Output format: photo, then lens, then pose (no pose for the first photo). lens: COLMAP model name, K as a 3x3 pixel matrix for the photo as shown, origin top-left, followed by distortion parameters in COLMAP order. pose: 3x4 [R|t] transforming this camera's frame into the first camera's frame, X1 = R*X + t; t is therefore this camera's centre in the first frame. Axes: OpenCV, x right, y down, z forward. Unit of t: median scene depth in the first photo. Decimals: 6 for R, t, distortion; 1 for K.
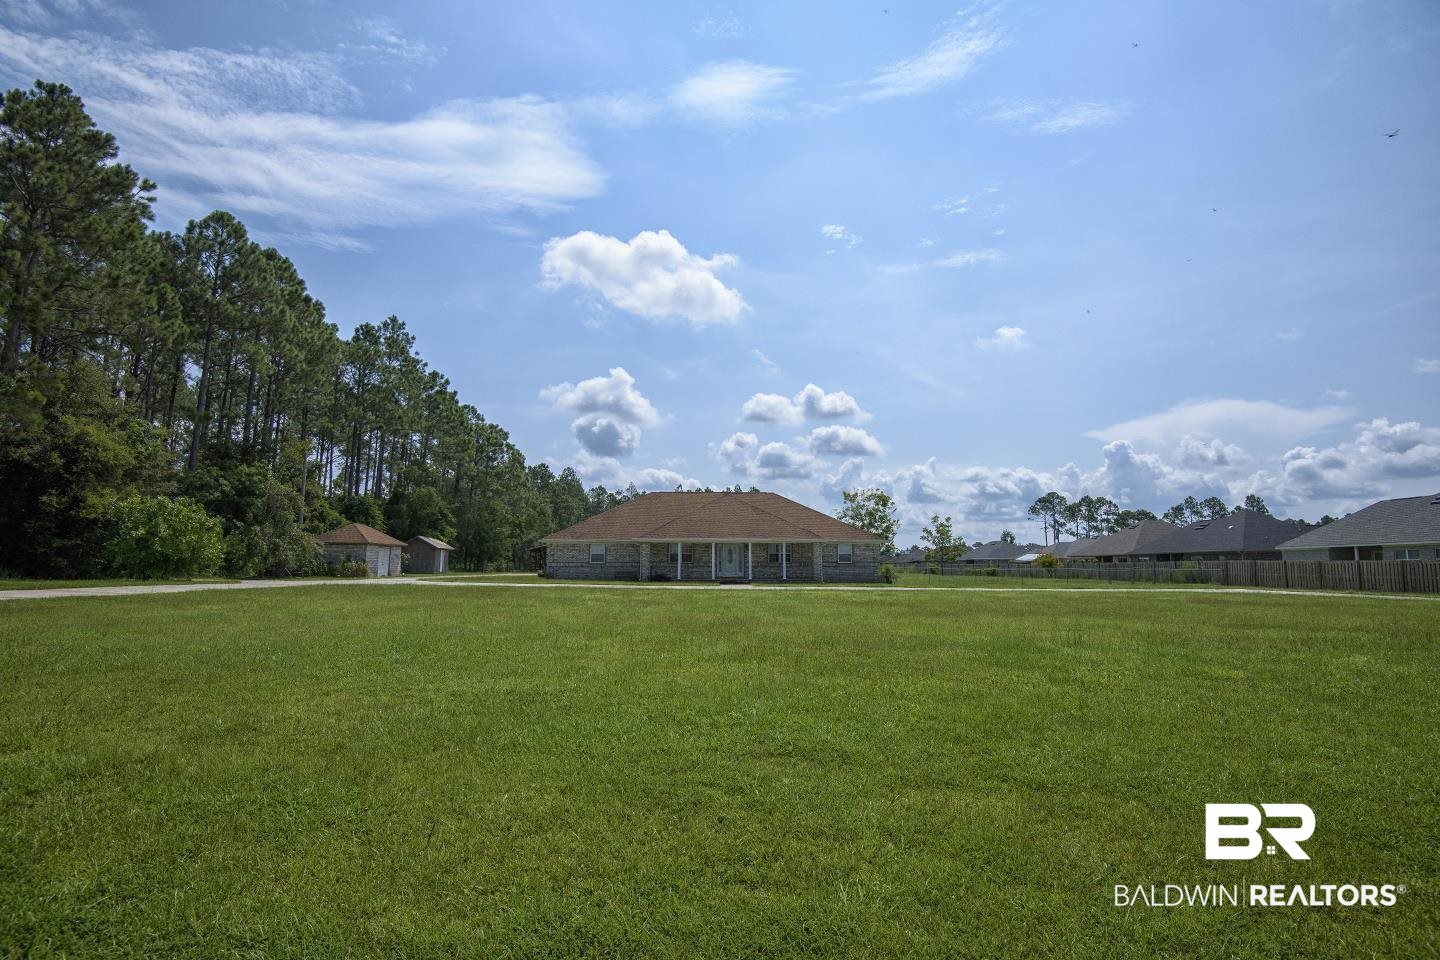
lens RADIAL K [[666.7, 0, 718.8], [0, 666.7, 502.0], [0, 0, 1]] dist [-0.046871, -0.000681]
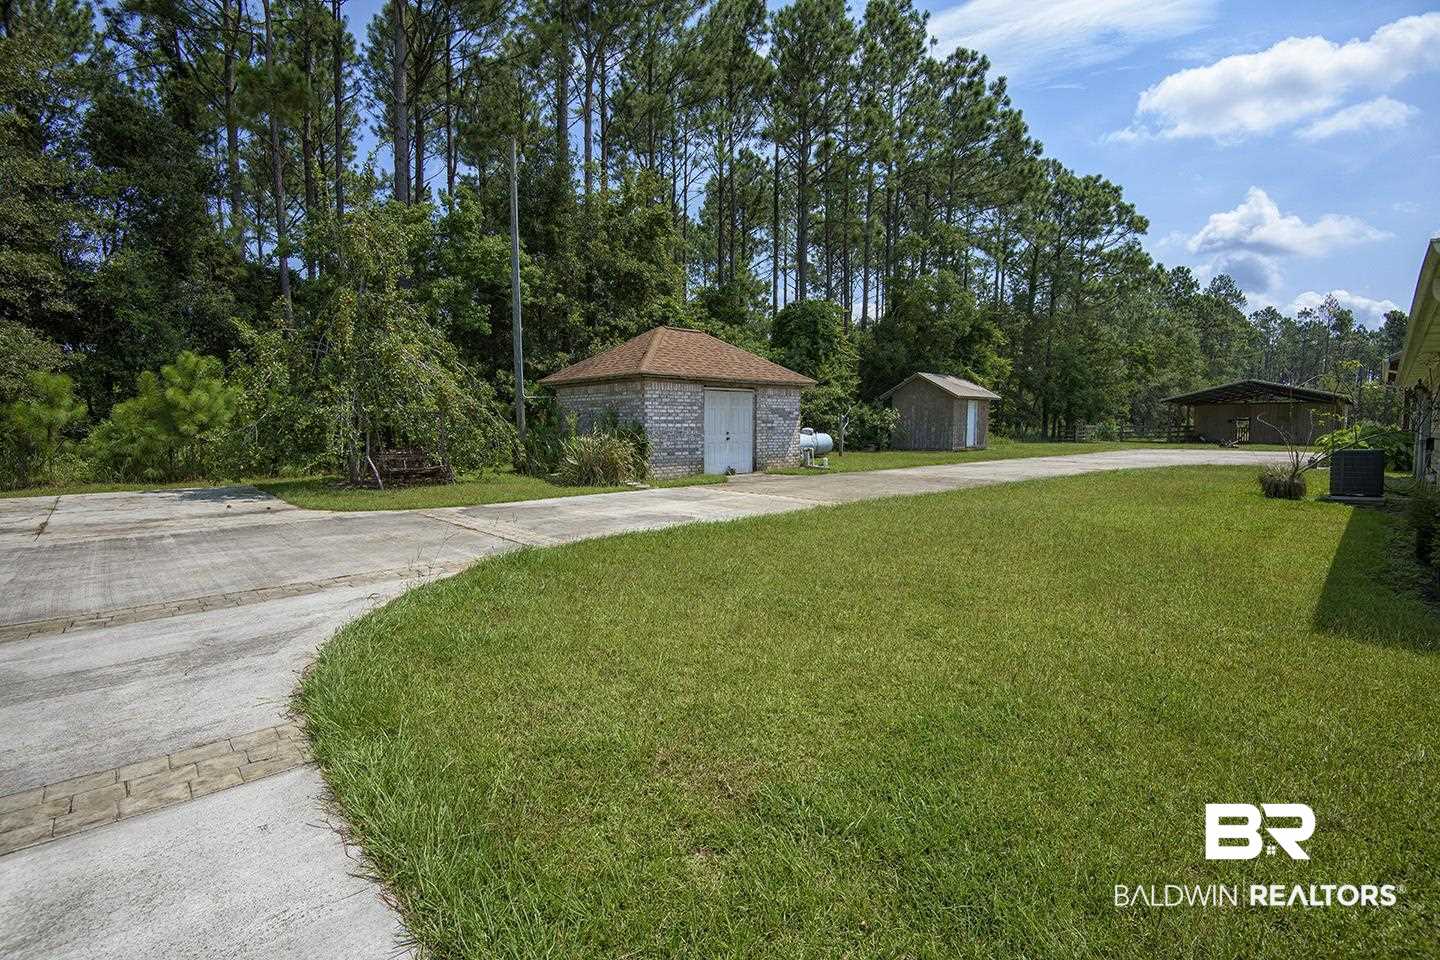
lens RADIAL K [[657.8, 0, 720.0], [0, 657.8, 480.0], [0, 0, 1]] dist [-0.038776, 0.000230]
pose [[0.655255, 0.053712, -0.753496, -0.267064], [0.080798, 0.986763, 0.140604, 0.070922], [0.751075, -0.153013, 0.642241, 0.819152]]
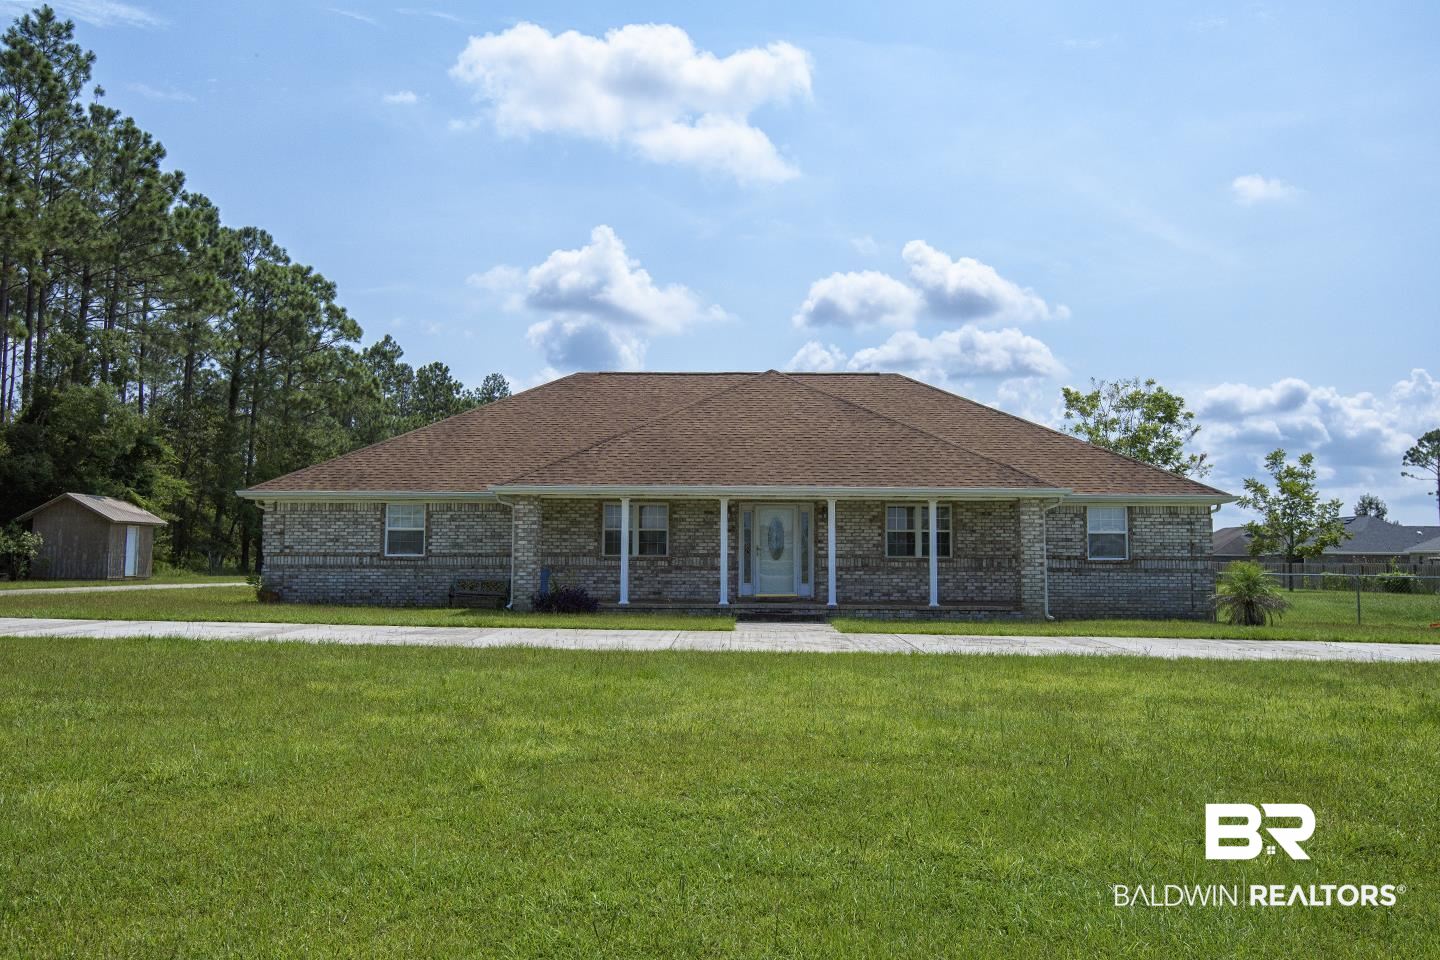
lens RADIAL K [[1163.7, 0, 719.6], [0, 1163.7, 503.6], [0, 0, 1]] dist [0.020911, -0.006694]
pose [[0.998132, 0.001842, -0.061074, 0.024410], [0.000908, 0.998988, 0.044964, 0.034071], [0.061095, -0.044936, 0.997120, 0.374339]]
